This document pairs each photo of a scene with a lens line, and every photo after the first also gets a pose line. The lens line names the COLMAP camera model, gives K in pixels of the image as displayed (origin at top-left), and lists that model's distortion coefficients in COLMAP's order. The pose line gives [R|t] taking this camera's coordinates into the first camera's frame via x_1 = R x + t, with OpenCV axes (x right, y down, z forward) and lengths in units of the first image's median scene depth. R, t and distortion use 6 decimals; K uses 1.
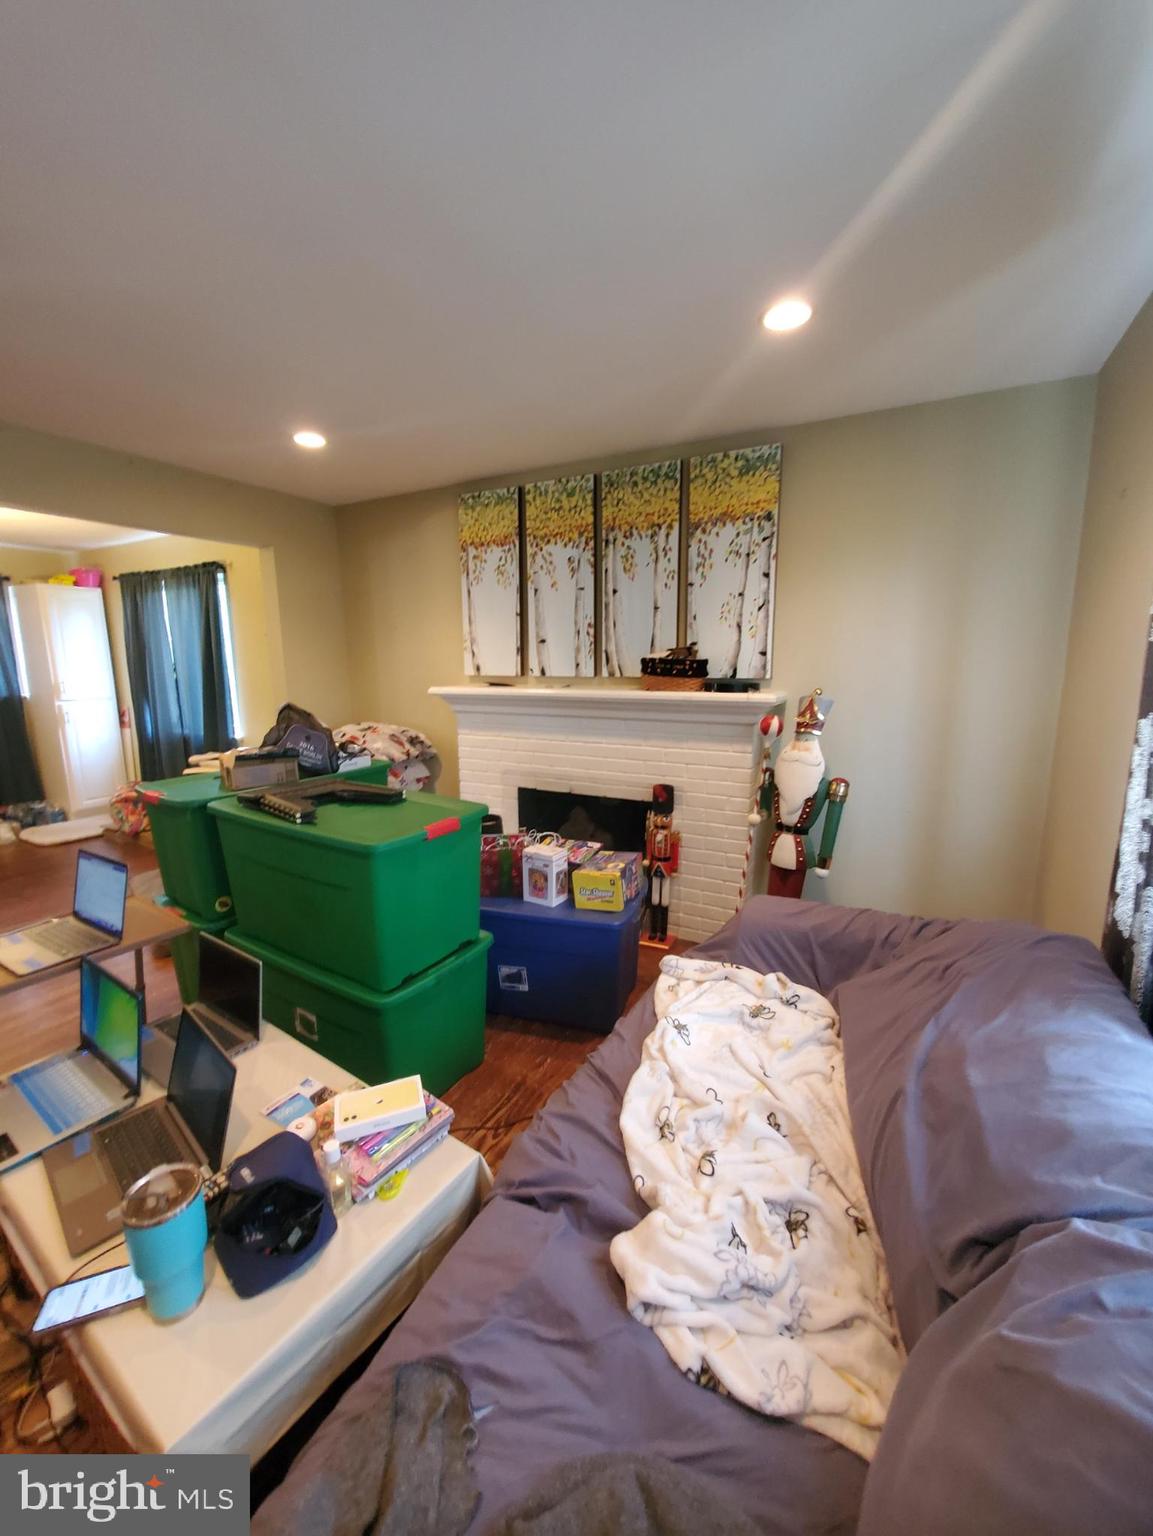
lens RADIAL K [[602.5, 0, 576.5], [0, 602.5, 768.0], [0, 0, 1]] dist [-0.002001, -0.000126]
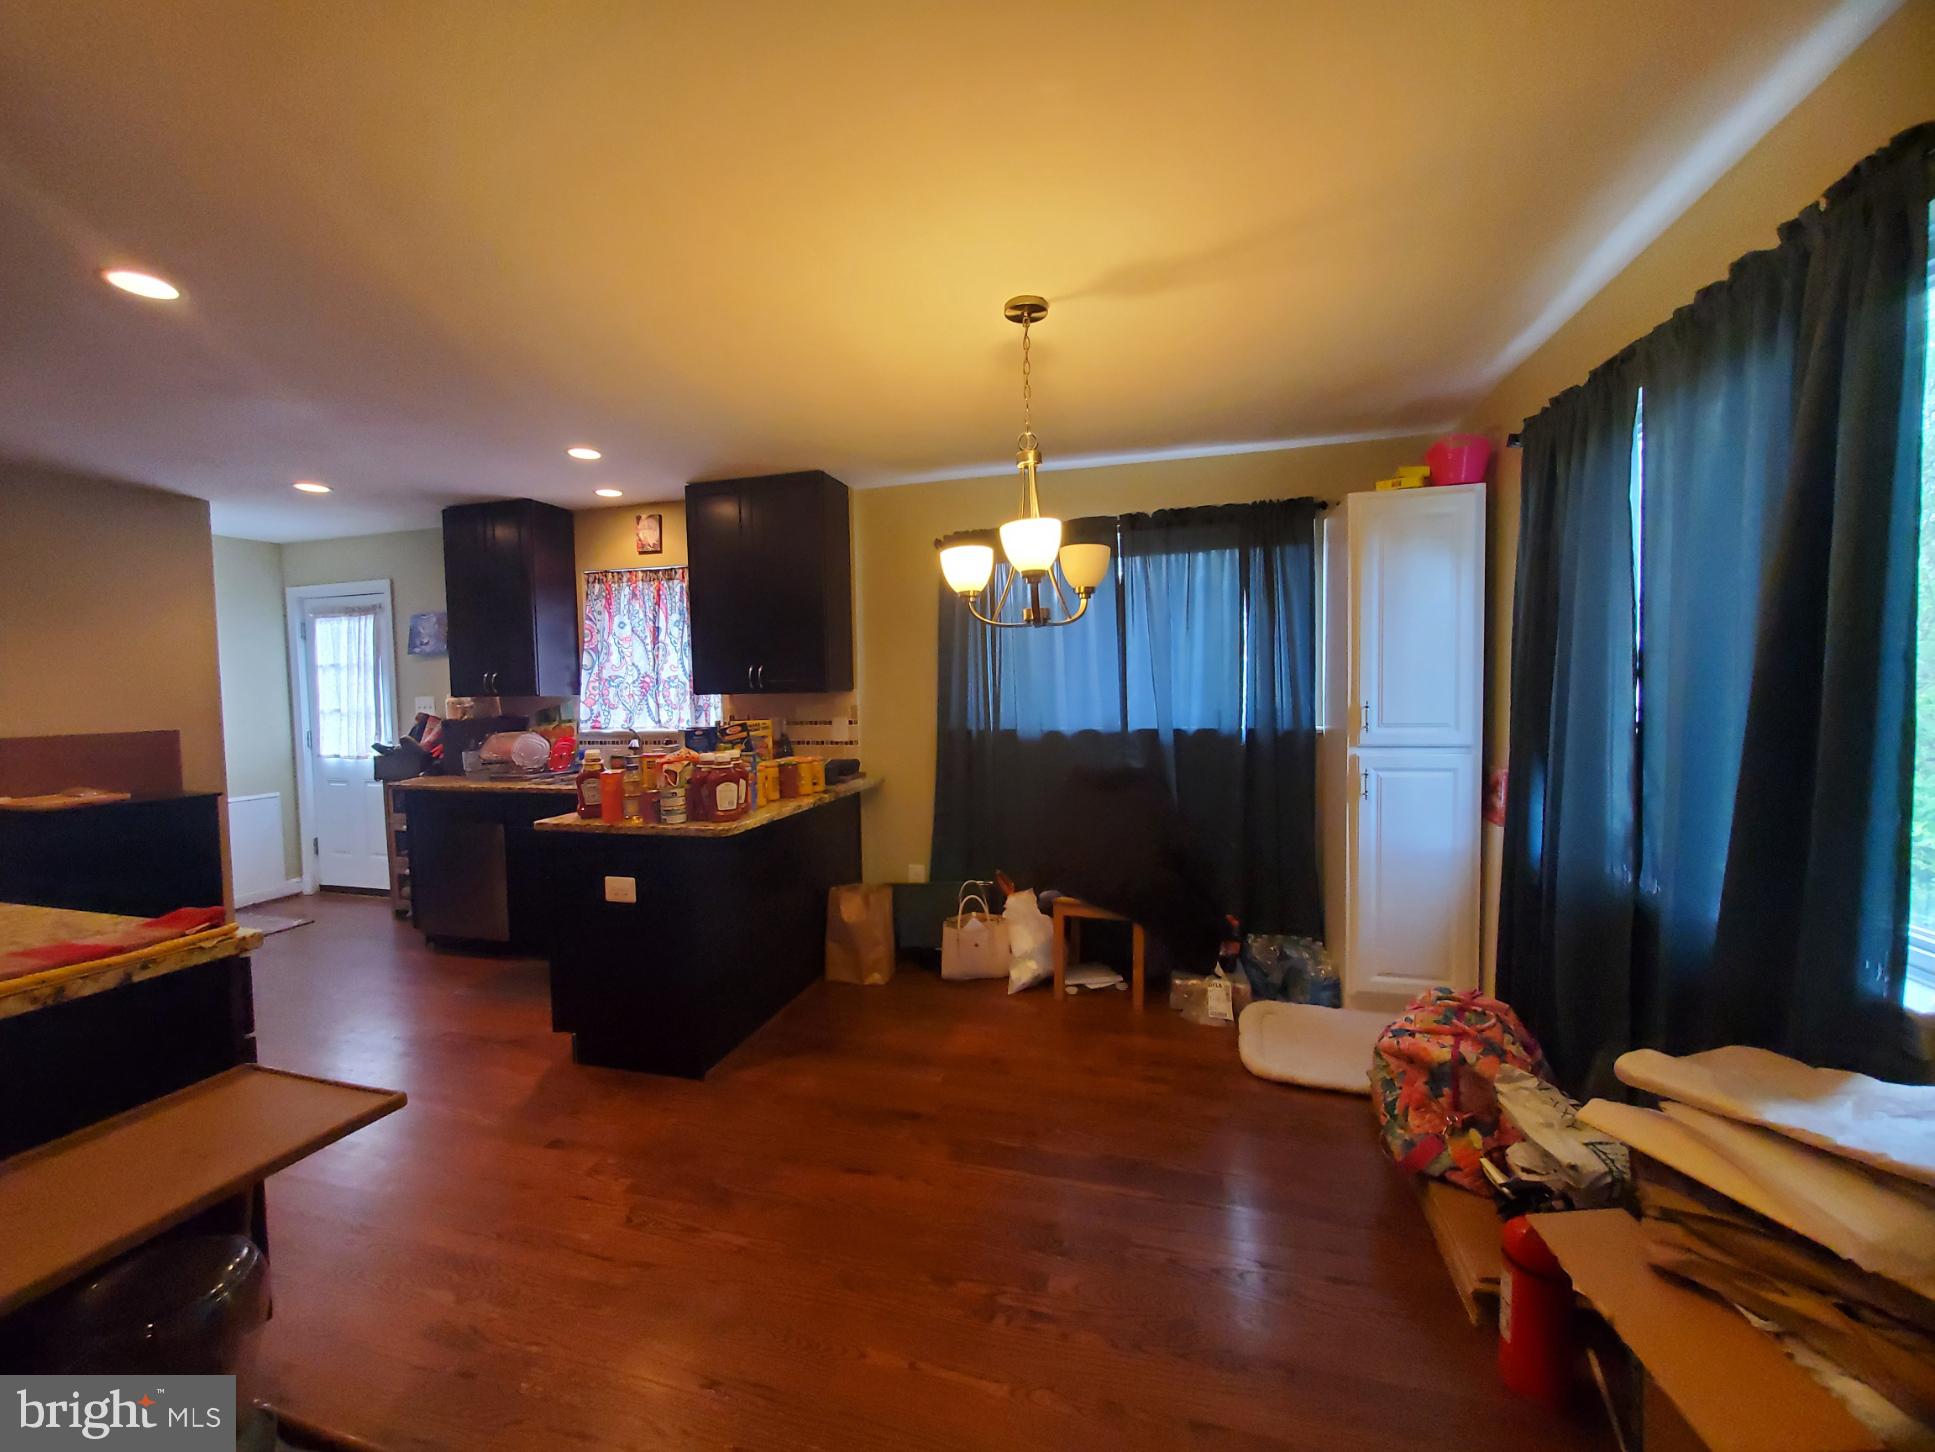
lens RADIAL K [[759.5, 0, 967.5], [0, 759.5, 726.0], [0, 0, 1]] dist [-0.015939, -0.000018]
pose [[0.220322, 0.049367, -0.974177, -0.560955], [-0.154719, 0.987844, 0.015068, -0.135504], [0.963078, 0.147404, 0.225282, 0.886995]]
